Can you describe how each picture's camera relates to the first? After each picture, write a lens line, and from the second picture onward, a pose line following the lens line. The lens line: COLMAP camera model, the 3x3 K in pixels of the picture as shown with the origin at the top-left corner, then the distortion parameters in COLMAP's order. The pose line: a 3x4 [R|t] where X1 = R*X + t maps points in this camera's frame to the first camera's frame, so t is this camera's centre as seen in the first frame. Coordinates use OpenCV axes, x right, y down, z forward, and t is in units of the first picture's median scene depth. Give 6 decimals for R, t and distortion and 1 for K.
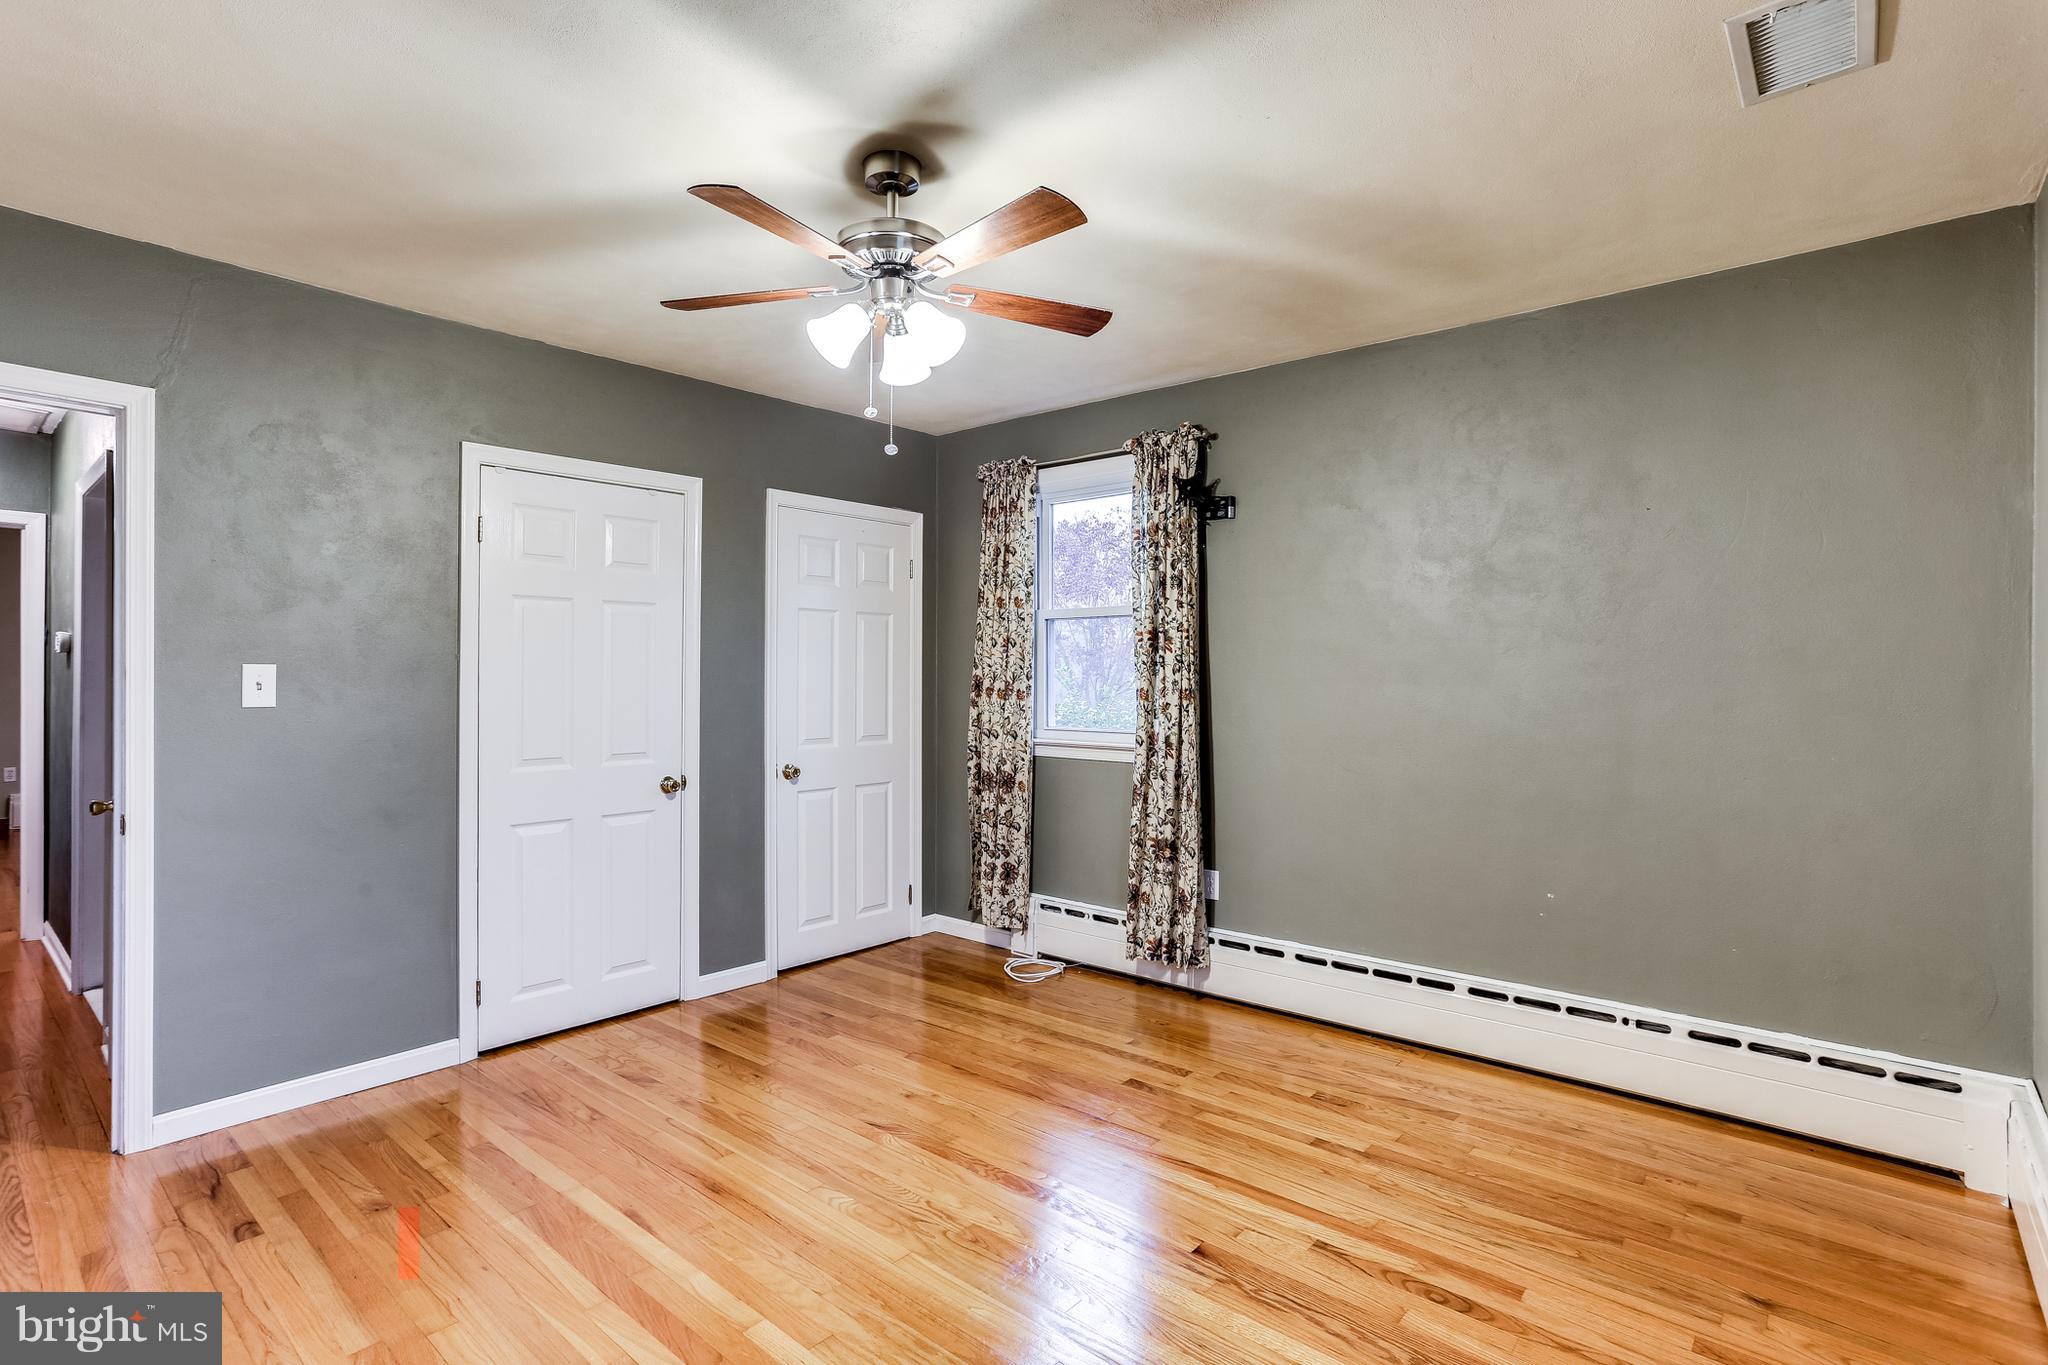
lens RADIAL K [[993.1, 0, 1027.5], [0, 993.1, 681.5], [0, 0, 1]] dist [-0.002268, 0.000694]
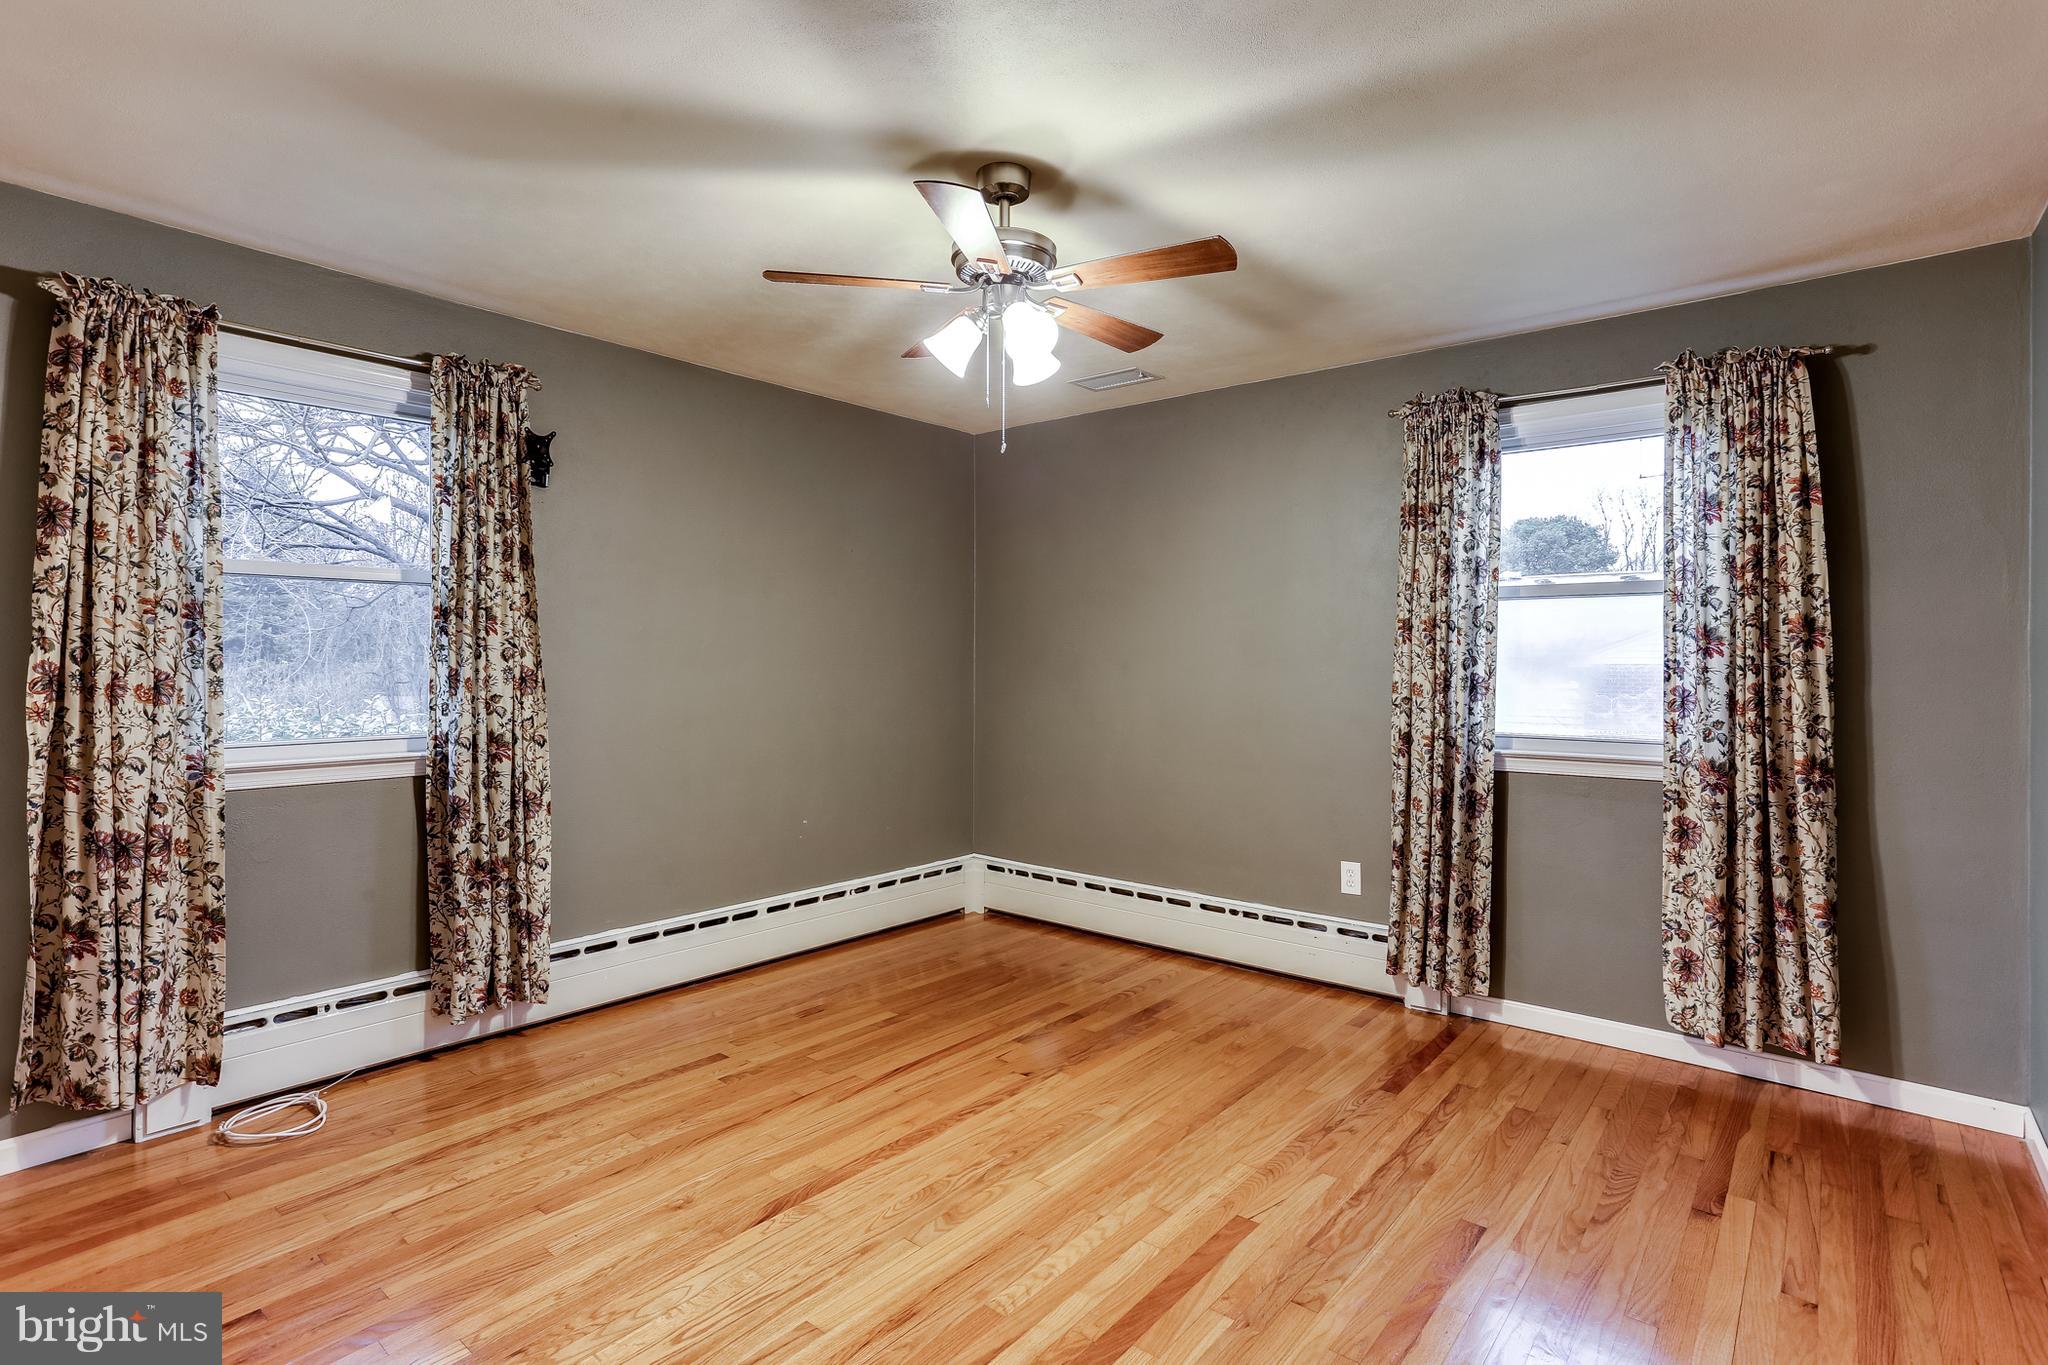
lens RADIAL K [[993.1, 0, 1027.4], [0, 993.1, 675.4], [0, 0, 1]] dist [-0.002268, 0.000694]
pose [[-0.001204, -0.018254, 0.999833, -0.679169], [-0.001859, 0.999832, 0.018251, -0.011199], [-0.999998, -0.001837, -0.001238, 0.551220]]
